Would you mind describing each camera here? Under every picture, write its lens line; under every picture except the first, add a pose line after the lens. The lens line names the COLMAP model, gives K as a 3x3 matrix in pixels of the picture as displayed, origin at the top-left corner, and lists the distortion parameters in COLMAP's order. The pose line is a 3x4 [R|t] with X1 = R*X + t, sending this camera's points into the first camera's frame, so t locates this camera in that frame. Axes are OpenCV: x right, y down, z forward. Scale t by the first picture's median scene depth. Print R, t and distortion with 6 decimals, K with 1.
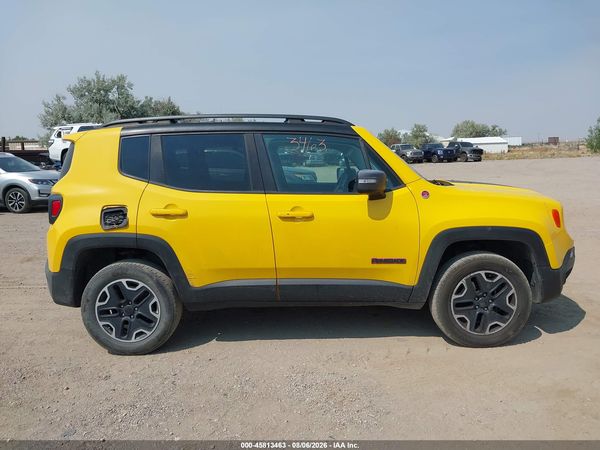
lens RADIAL K [[482.1, 0, 297.3], [0, 482.1, 220.7], [0, 0, 1]] dist [0.011935, -0.032110]
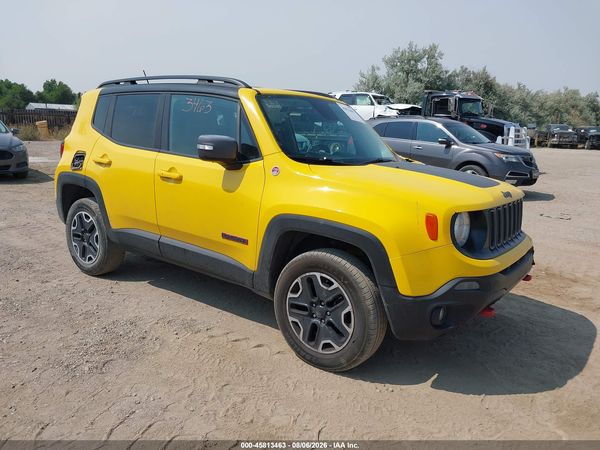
lens RADIAL K [[482.1, 0, 317.1], [0, 482.1, 229.1], [0, 0, 1]] dist [0.011935, -0.032110]
pose [[0.798356, 0.181328, -0.574236, 0.816411], [-0.139605, 0.983340, 0.116420, -0.060646], [0.585780, -0.012778, 0.810370, 0.344767]]
